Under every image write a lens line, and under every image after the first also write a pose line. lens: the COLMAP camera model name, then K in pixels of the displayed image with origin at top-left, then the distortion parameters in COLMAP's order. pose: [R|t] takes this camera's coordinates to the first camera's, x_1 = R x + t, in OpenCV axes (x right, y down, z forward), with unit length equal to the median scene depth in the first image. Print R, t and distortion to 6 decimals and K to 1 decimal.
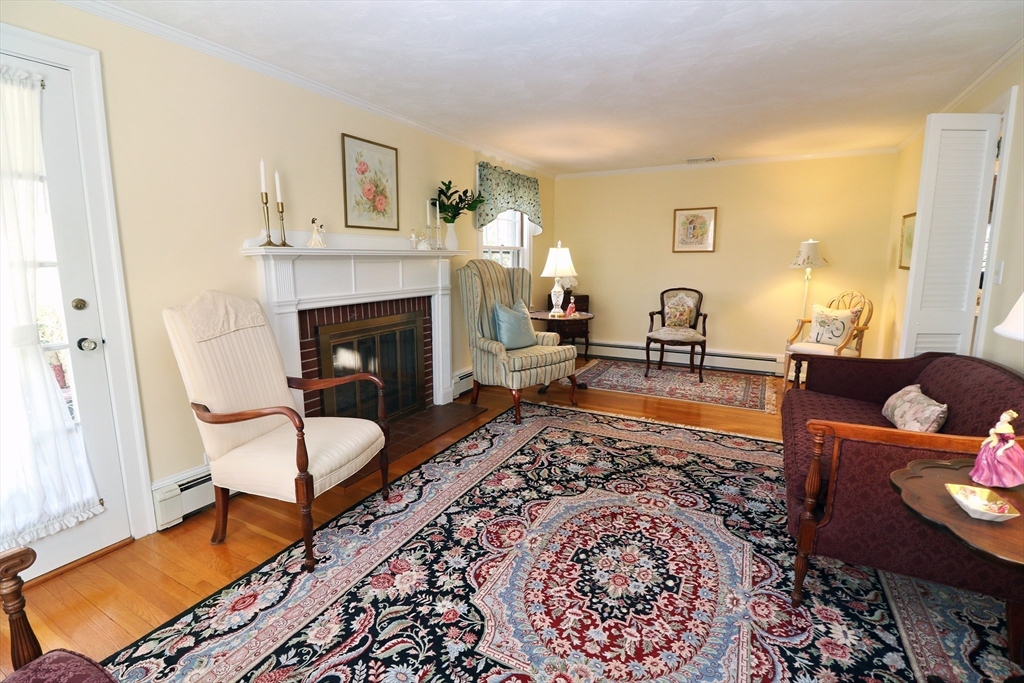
lens RADIAL K [[470.8, 0, 512.0], [0, 470.8, 332.9], [0, 0, 1]] dist [0.001706, -0.014571]
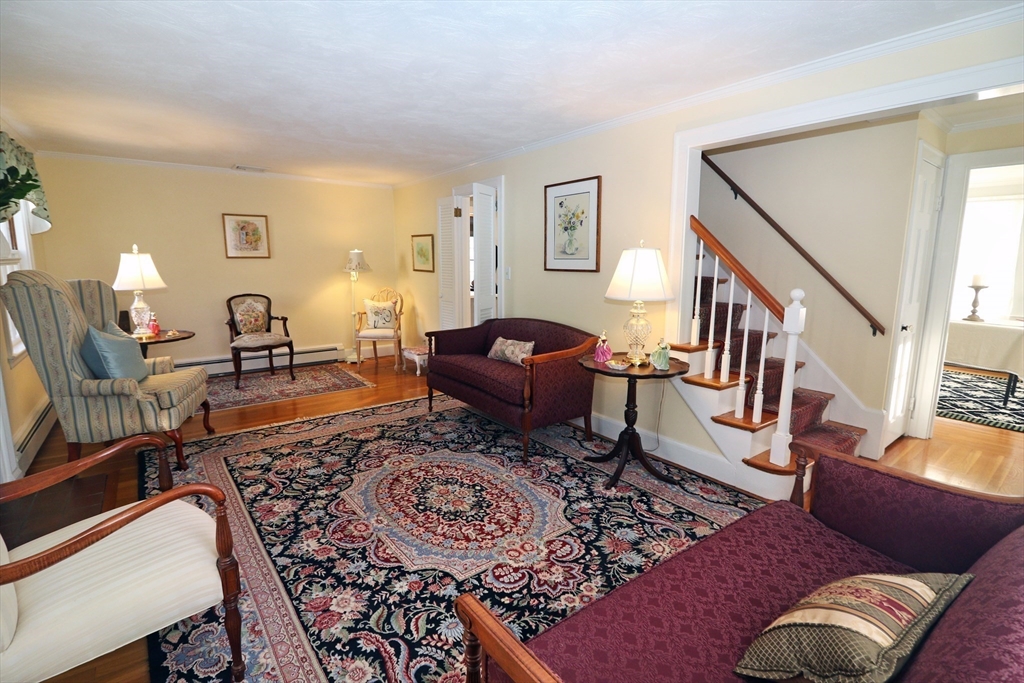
lens RADIAL K [[470.8, 0, 512.0], [0, 470.8, 332.9], [0, 0, 1]] dist [0.001706, -0.014571]
pose [[0.414426, -0.137354, 0.899658, -0.580987], [0.138296, 0.986570, 0.086917, -0.043390], [-0.899514, 0.088398, 0.427856, 0.143971]]
